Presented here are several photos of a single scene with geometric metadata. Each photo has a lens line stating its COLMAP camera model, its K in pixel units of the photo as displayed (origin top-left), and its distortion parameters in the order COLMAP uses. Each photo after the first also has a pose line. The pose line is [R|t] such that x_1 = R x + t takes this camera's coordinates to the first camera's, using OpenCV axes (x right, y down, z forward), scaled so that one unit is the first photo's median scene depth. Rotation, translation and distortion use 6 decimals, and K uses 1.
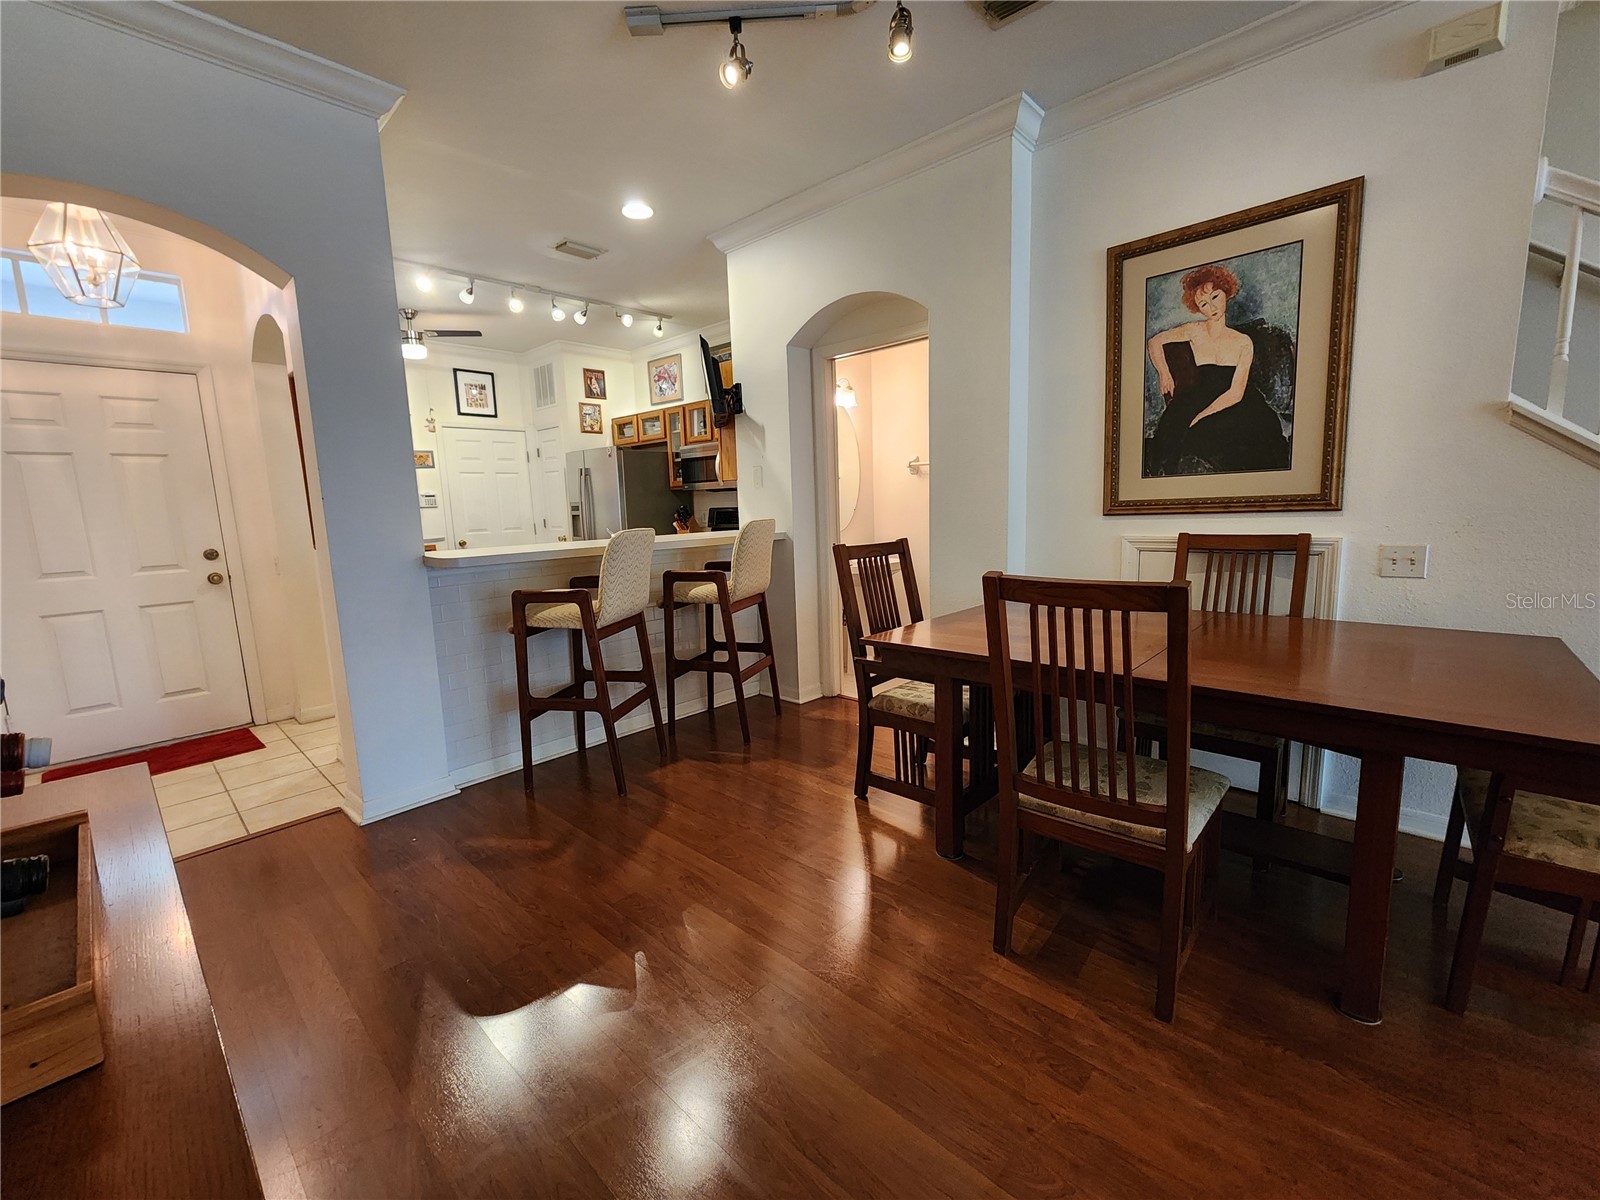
lens RADIAL K [[661.0, 0, 802.4], [0, 661.0, 599.6], [0, 0, 1]] dist [0.001148, 0.000074]
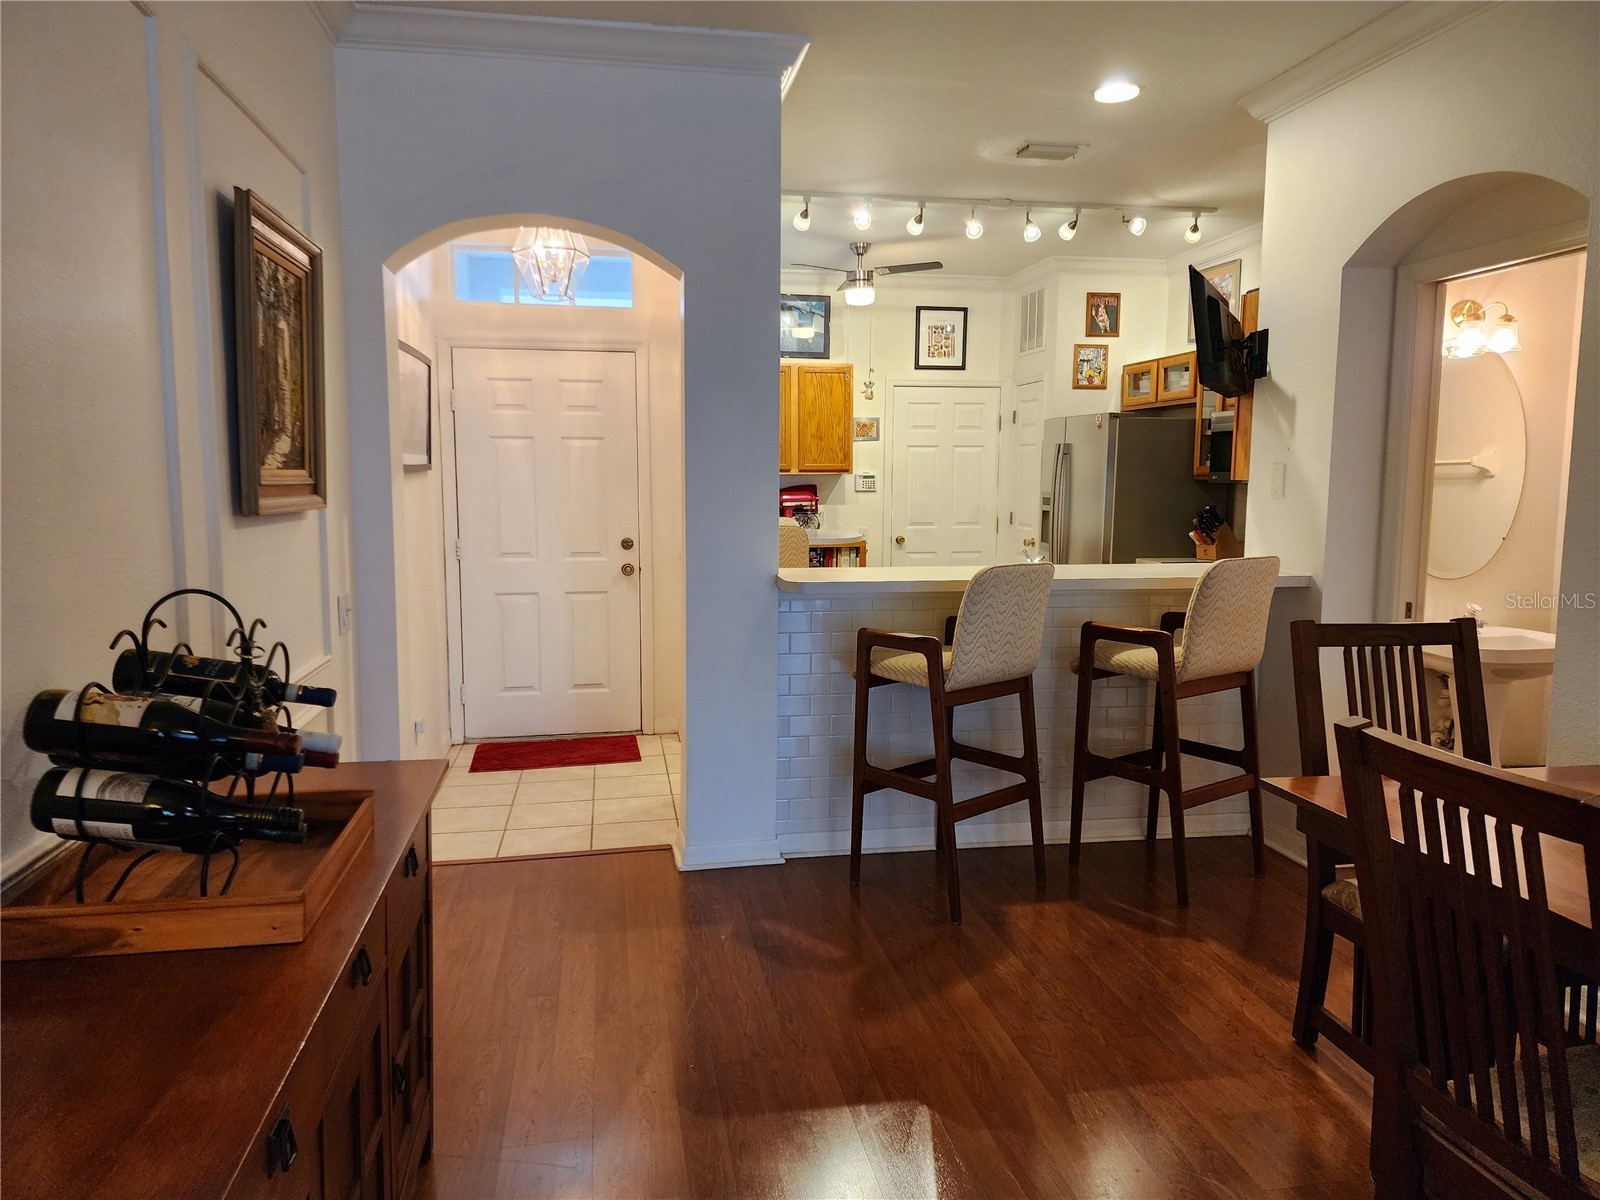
lens RADIAL K [[1077.6, 0, 797.7], [0, 1077.6, 587.4], [0, 0, 1]] dist [0.091604, -0.086108]
pose [[0.797243, 0.100488, -0.595236, 0.197522], [-0.117814, 0.992987, 0.009839, -0.047603], [0.592050, 0.062283, 0.803491, -0.070098]]
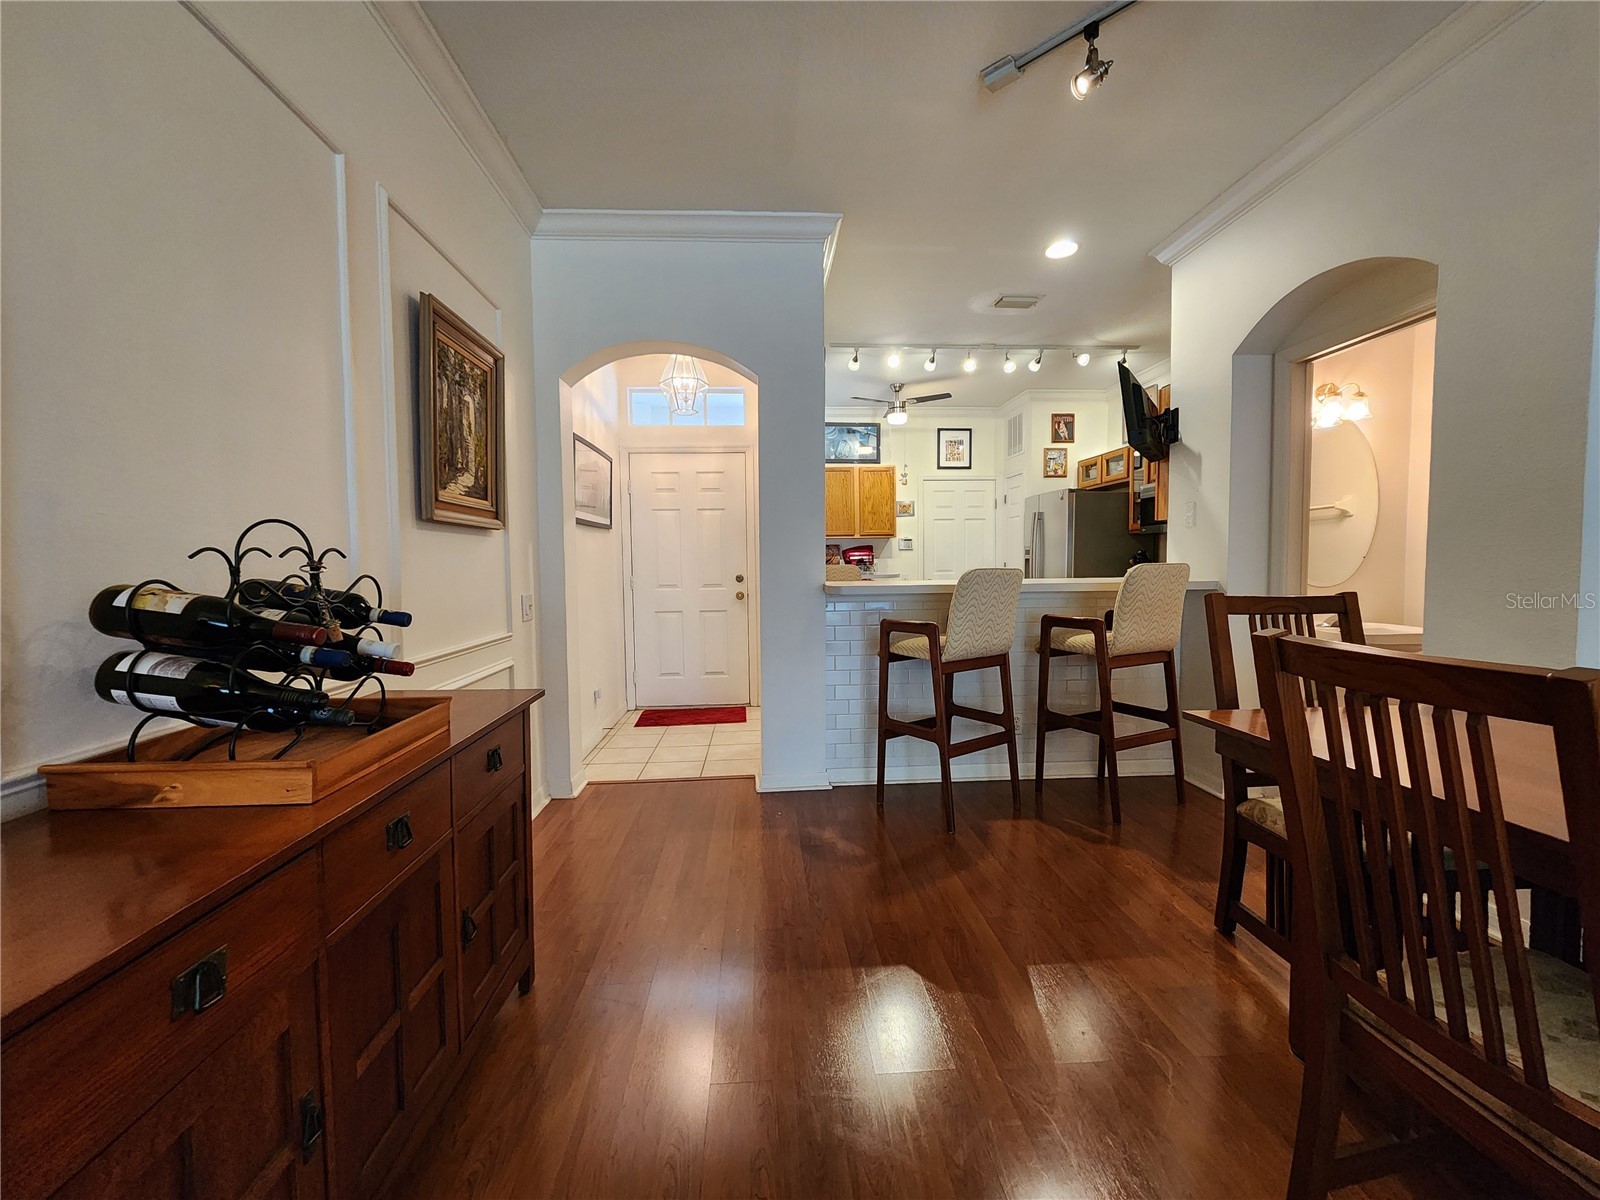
lens RADIAL K [[663.3, 0, 807.5], [0, 663.3, 600.8], [0, 0, 1]] dist [-0.003019, 0.001086]
pose [[0.727478, 0.064225, -0.683119, 0.167804], [-0.112872, 0.993248, -0.026818, 0.000437], [0.676784, 0.096614, 0.729815, 0.069481]]
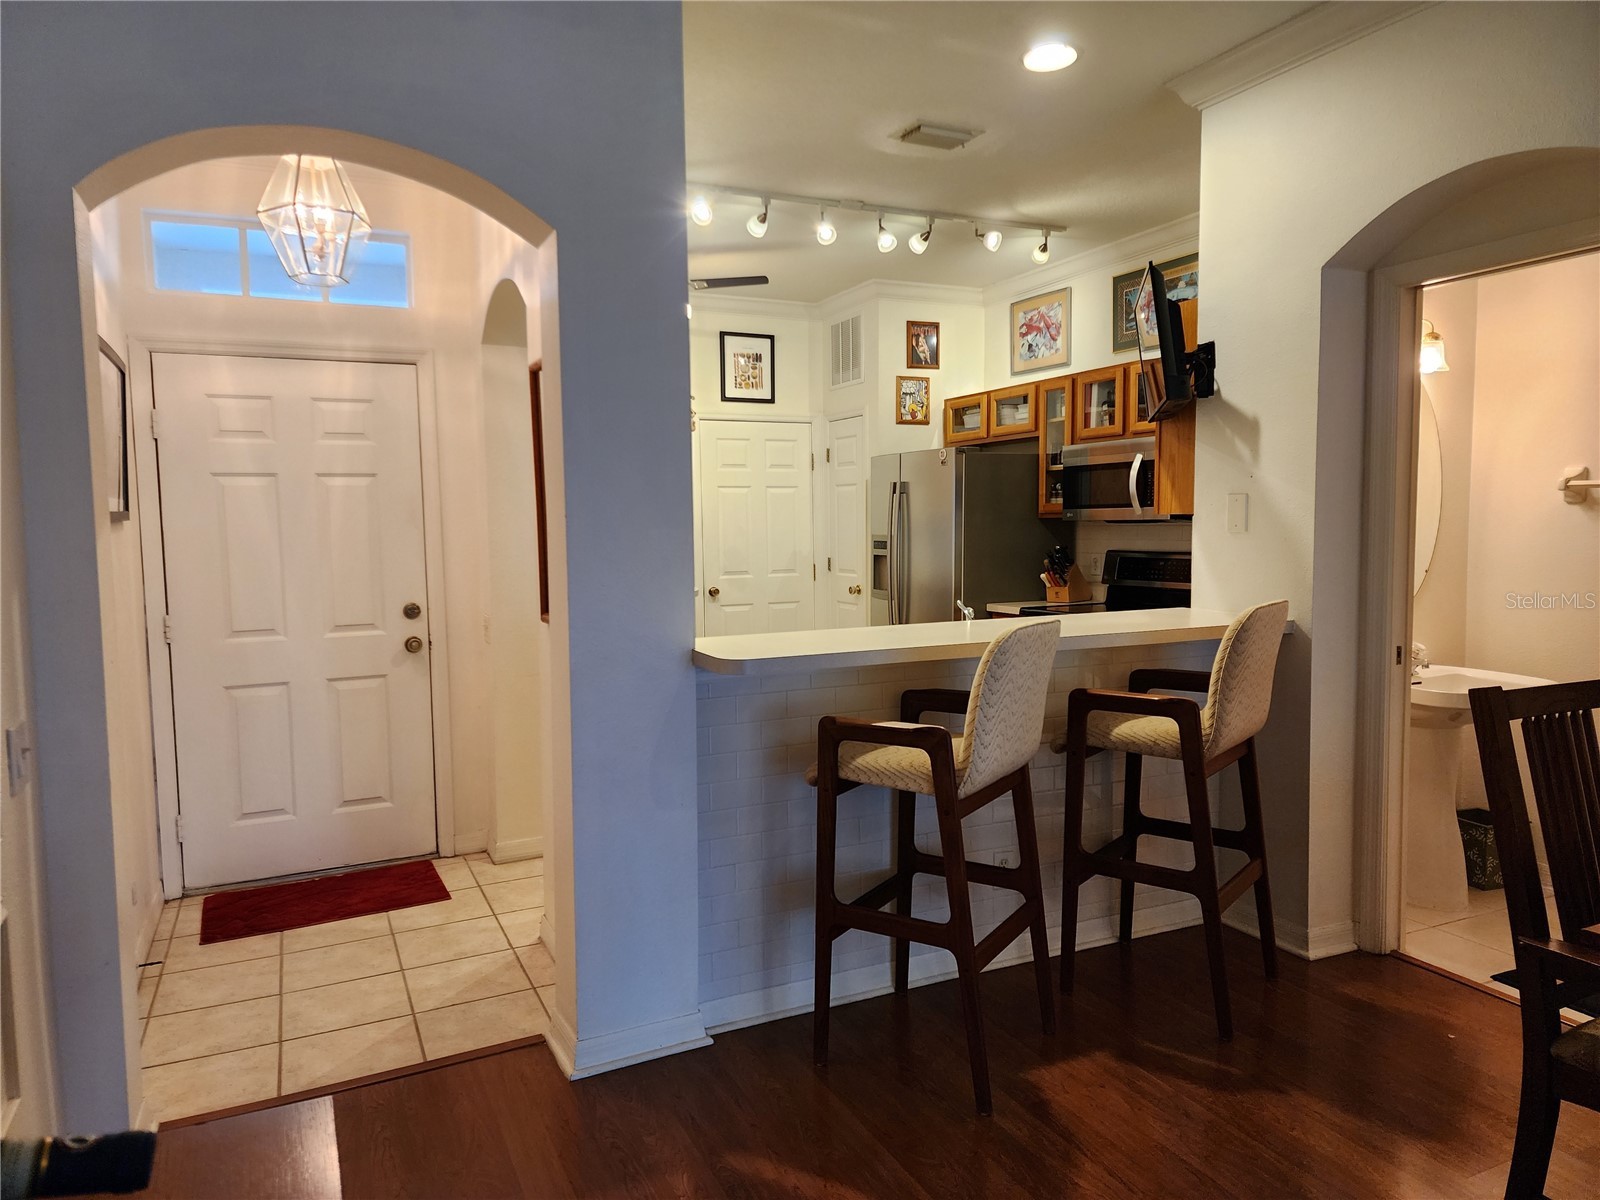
lens RADIAL K [[1056.5, 0, 784.3], [0, 1056.5, 599.7], [0, 0, 1]] dist [0.091129, -0.100696]
pose [[0.927580, 0.047678, -0.370569, -0.087623], [-0.070392, 0.996364, -0.048007, -0.050589], [0.366933, 0.070615, 0.927563, 0.071716]]
